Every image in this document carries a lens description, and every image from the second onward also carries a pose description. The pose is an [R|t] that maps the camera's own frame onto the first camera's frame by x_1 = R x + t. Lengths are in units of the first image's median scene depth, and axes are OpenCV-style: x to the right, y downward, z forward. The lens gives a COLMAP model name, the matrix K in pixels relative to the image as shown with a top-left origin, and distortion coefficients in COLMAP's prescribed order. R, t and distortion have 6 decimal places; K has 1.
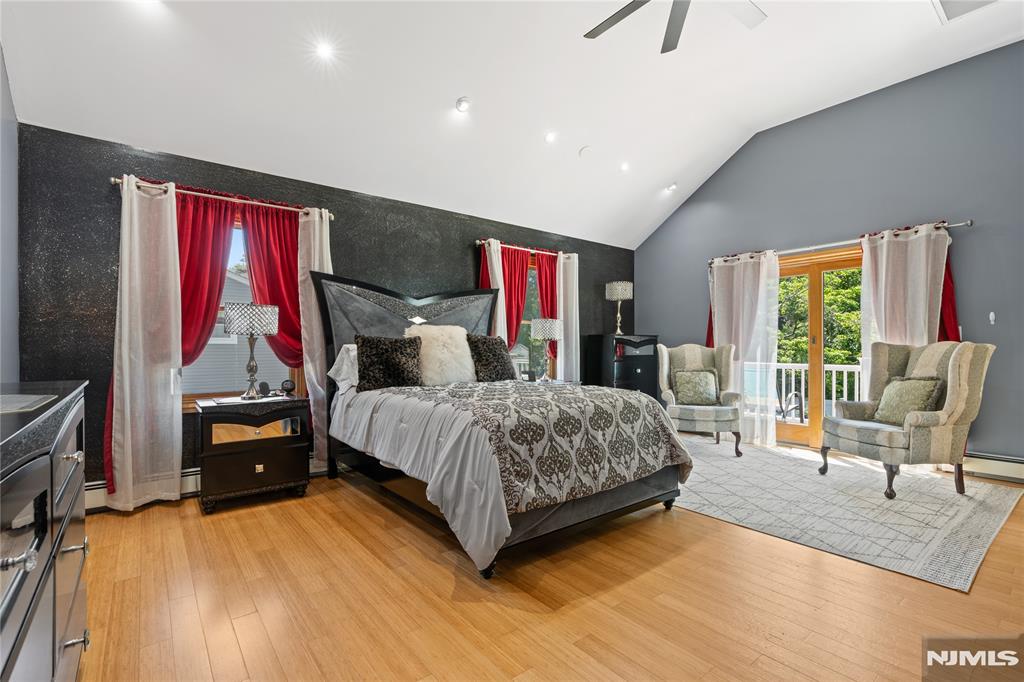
lens RADIAL K [[463.4, 0, 505.1], [0, 463.4, 346.1], [0, 0, 1]] dist [-0.007617, 0.001051]
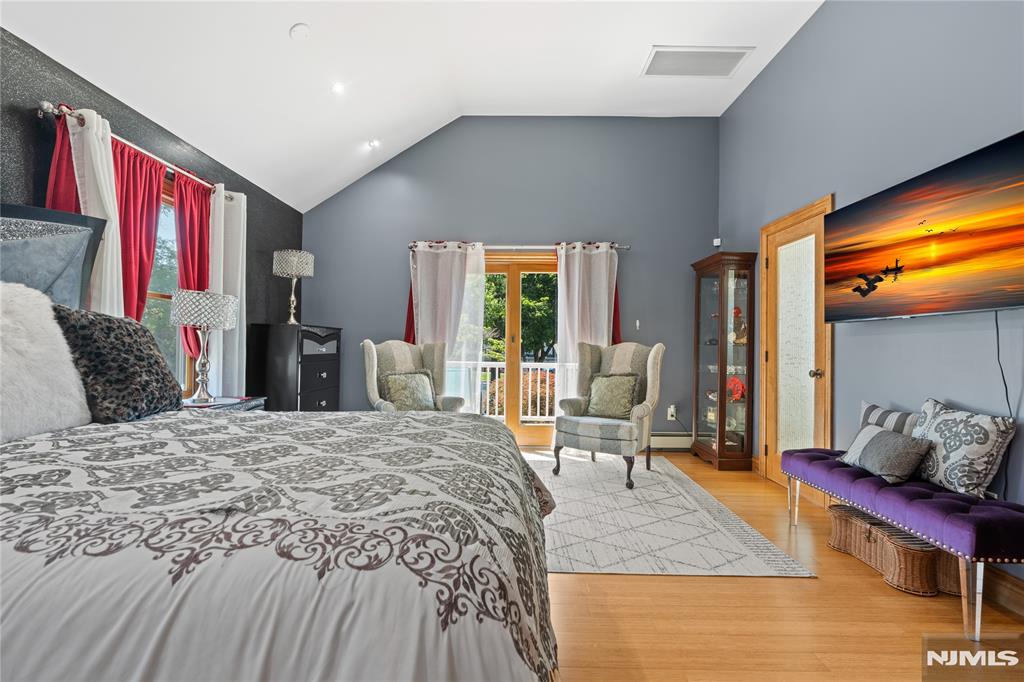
lens RADIAL K [[463.4, 0, 514.8], [0, 463.4, 338.4], [0, 0, 1]] dist [-0.007617, 0.001051]
pose [[0.622029, 0.021022, 0.782712, -0.121625], [-0.015452, 0.999774, -0.014572, 0.001140], [-0.782842, -0.003030, 0.622214, 0.362703]]
